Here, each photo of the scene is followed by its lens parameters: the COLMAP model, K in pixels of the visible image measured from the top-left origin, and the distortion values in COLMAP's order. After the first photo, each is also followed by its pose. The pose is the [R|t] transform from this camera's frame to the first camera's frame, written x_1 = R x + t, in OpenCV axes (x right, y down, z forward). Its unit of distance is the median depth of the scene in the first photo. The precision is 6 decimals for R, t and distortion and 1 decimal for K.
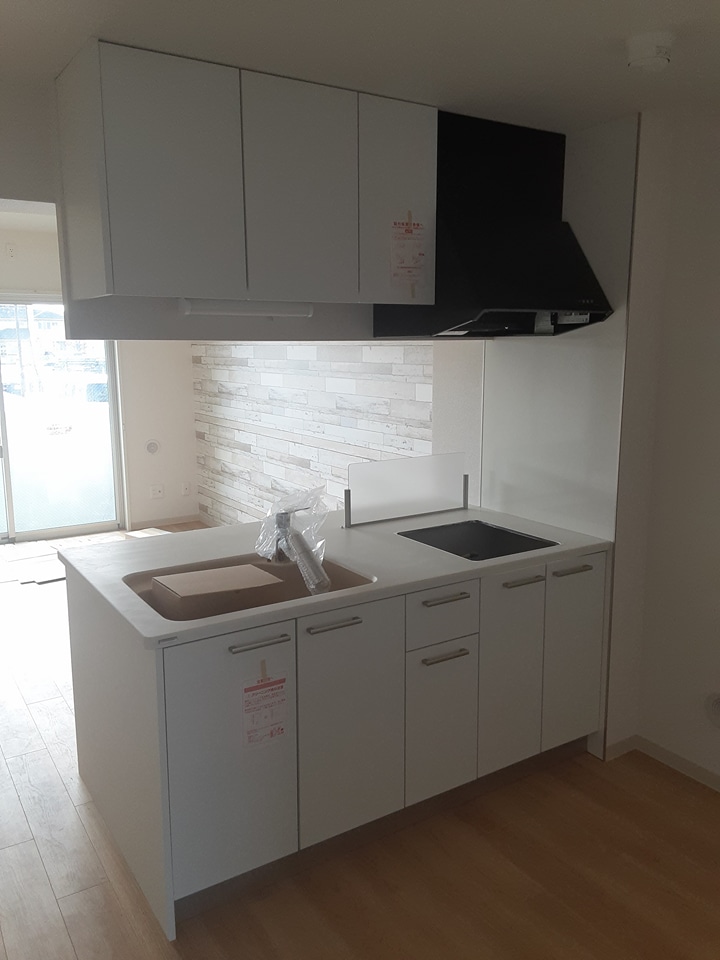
lens RADIAL K [[767.9, 0, 359.7], [0, 767.9, 480.5], [0, 0, 1]] dist [0.079653, -0.027764]
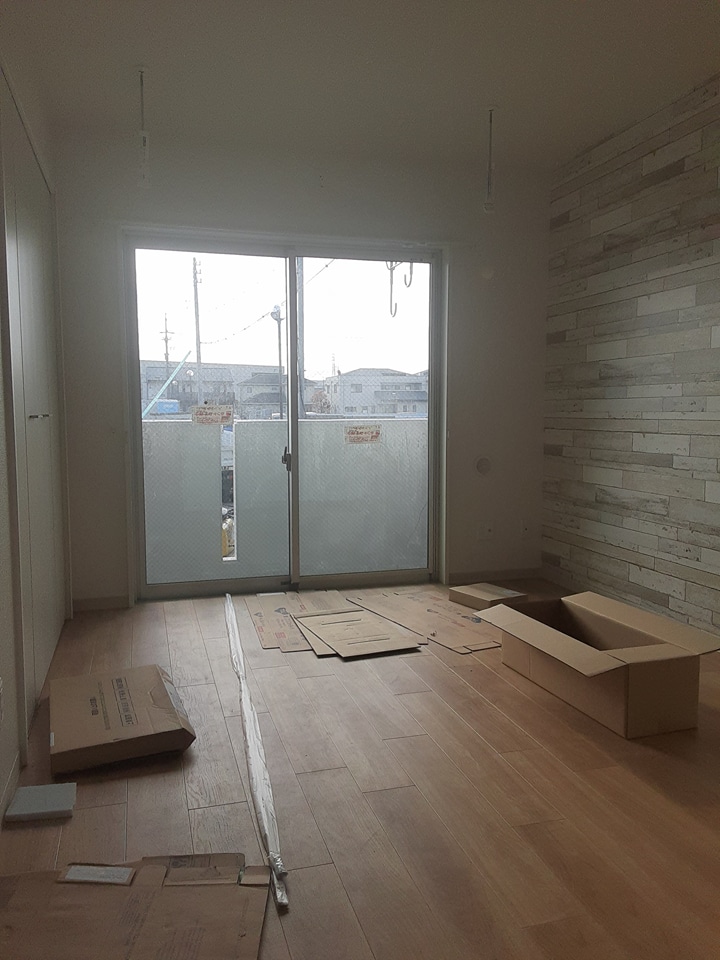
lens RADIAL K [[767.9, 0, 360.8], [0, 767.9, 479.3], [0, 0, 1]] dist [0.079653, -0.027764]
pose [[0.958830, 0.029092, -0.282486, -0.190087], [-0.052899, 0.995625, -0.077017, 0.029925], [0.279010, 0.088790, 0.956175, 0.333167]]
